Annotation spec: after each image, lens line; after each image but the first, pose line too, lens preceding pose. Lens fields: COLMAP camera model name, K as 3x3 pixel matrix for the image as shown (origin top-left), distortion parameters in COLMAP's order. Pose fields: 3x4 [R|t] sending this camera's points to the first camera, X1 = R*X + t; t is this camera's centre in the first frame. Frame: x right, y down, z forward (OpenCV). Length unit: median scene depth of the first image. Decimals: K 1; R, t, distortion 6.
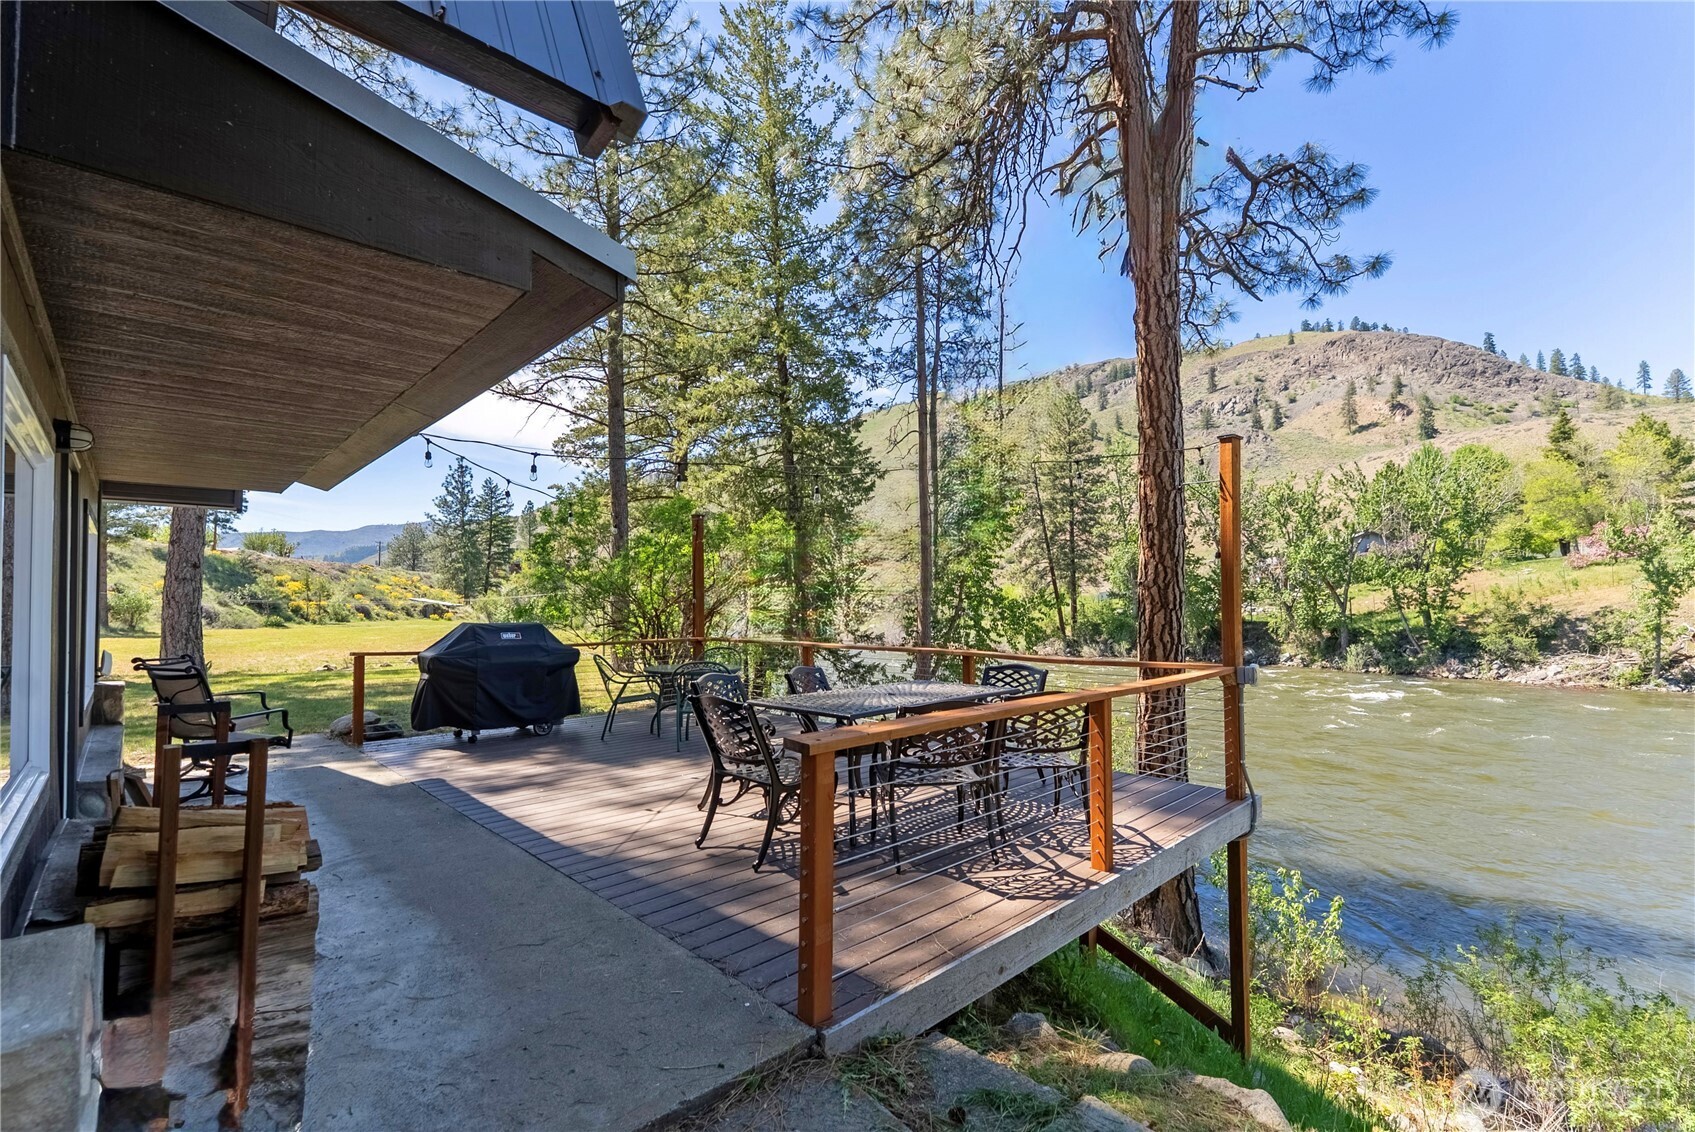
lens RADIAL K [[732.4, 0, 805.2], [0, 732.4, 575.1], [0, 0, 1]] dist [-0.000007, -0.000010]
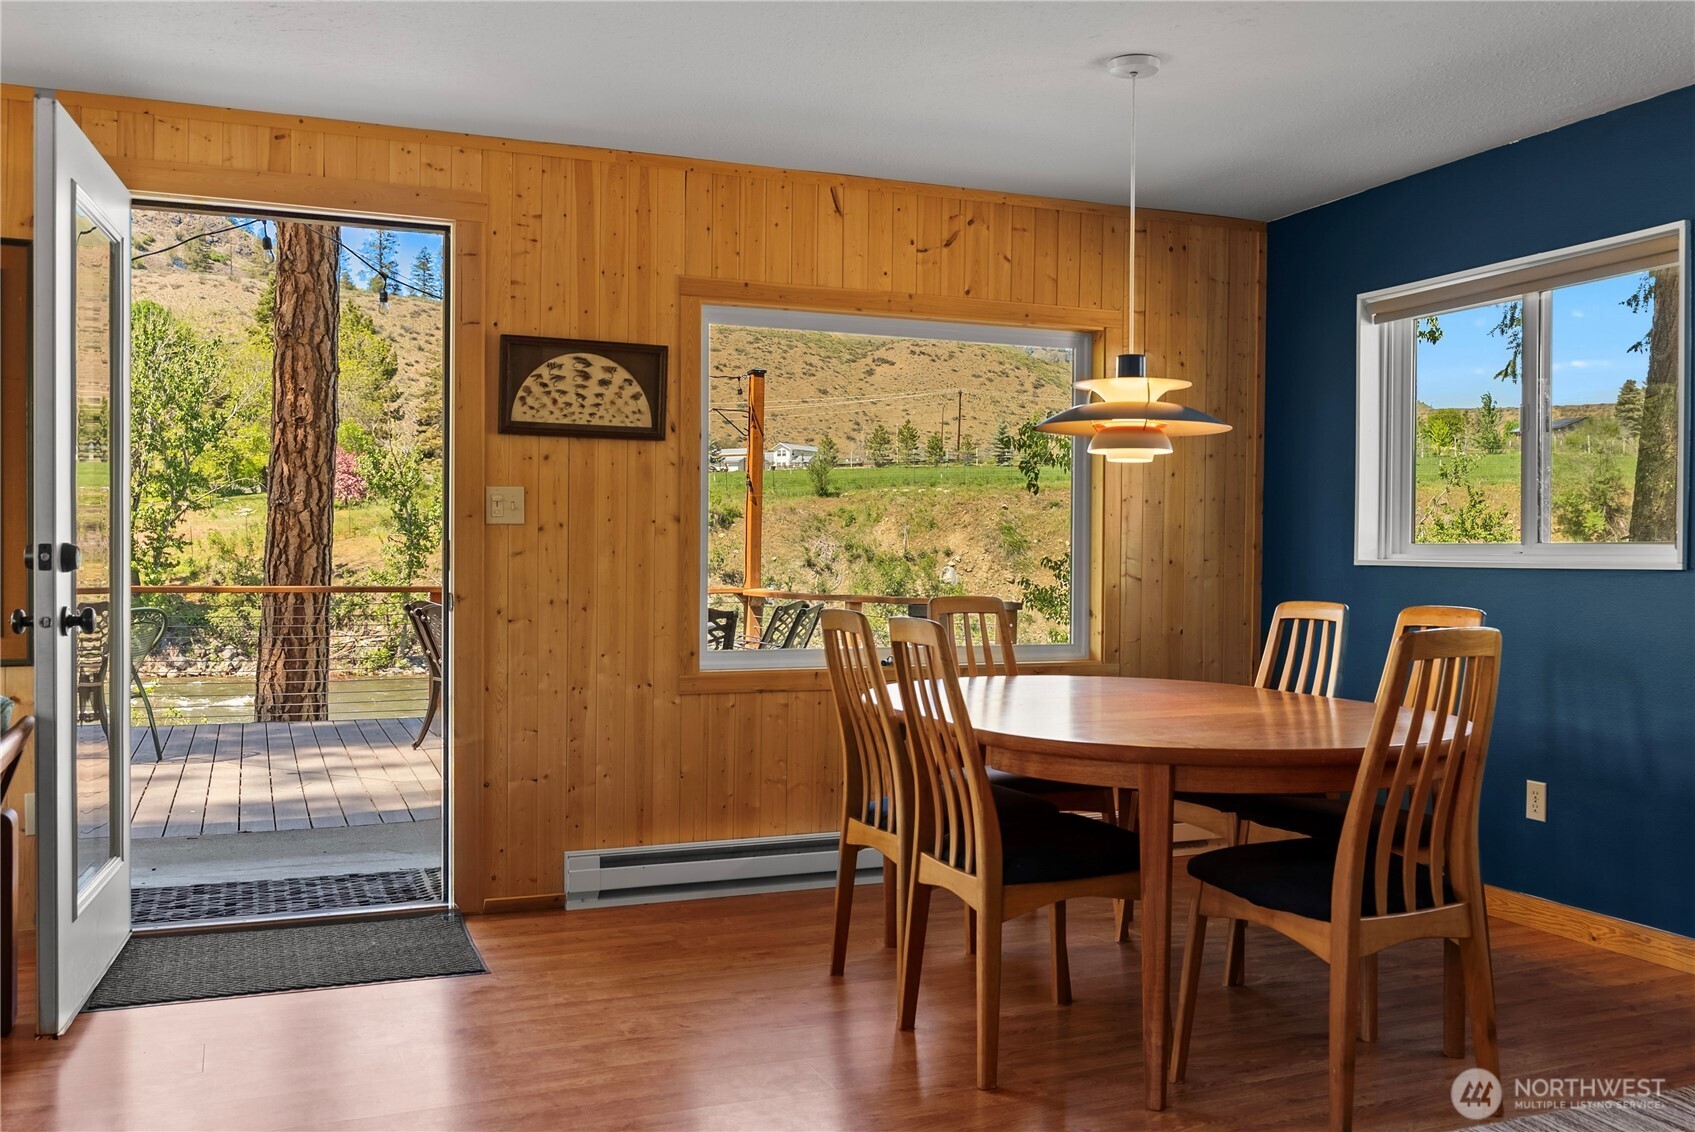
lens RADIAL K [[1504.0, 0, 847.5], [0, 1504.0, 566.0], [0, 0, 1]] dist [0.000774, -0.001396]
pose [[0.354291, 0.008167, 0.935099, -0.149813], [-0.048248, 0.998790, 0.009557, 0.006703], [-0.933890, -0.048502, 0.354257, 0.009386]]
